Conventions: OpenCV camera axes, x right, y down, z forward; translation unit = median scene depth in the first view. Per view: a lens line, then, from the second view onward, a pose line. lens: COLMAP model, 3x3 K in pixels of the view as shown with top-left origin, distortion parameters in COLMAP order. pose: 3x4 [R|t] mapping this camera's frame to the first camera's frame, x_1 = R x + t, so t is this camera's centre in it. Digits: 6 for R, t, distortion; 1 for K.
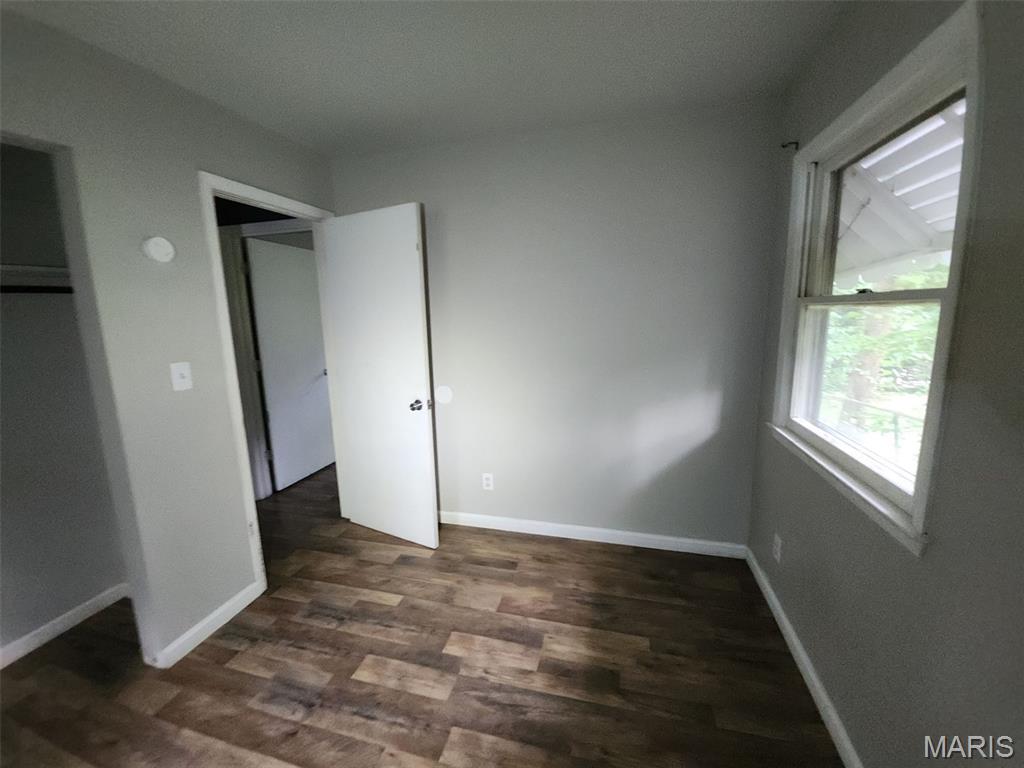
lens RADIAL K [[406.8, 0, 514.4], [0, 406.8, 378.9], [0, 0, 1]] dist [-0.004067, -0.000778]
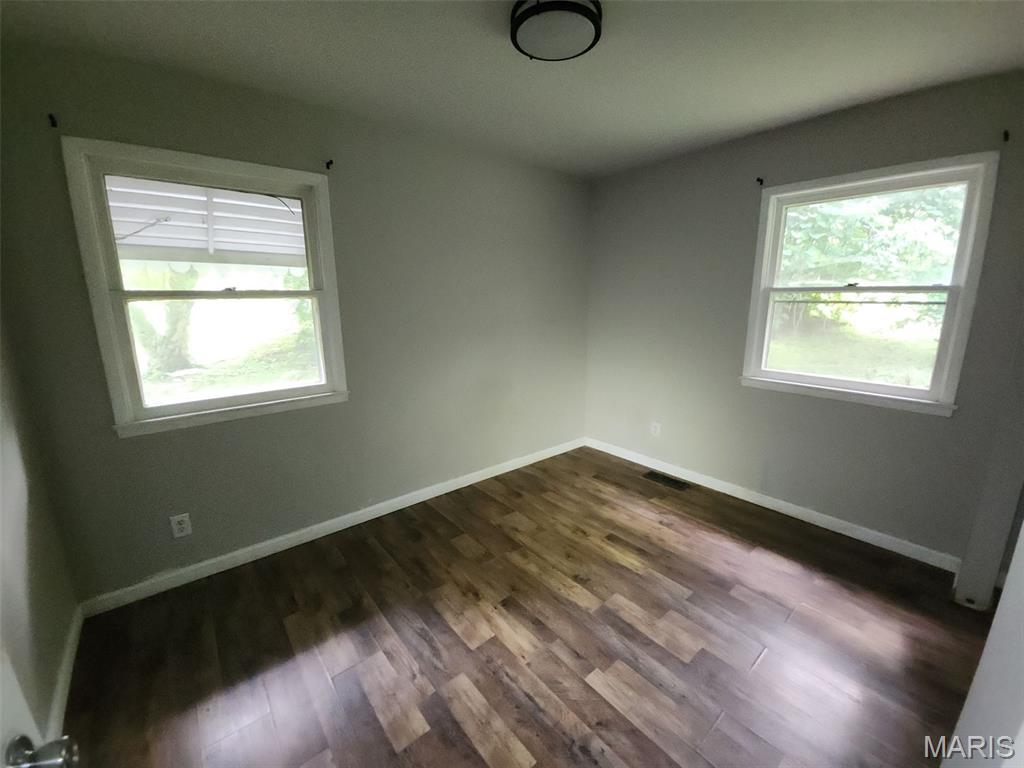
lens RADIAL K [[406.8, 0, 511.6], [0, 406.8, 385.9], [0, 0, 1]] dist [-0.004067, -0.000778]
pose [[-0.810654, -0.085047, 0.579316, -0.832919], [0.124293, 0.941852, 0.312196, -0.202595], [-0.572181, 0.325088, -0.752945, 1.526827]]
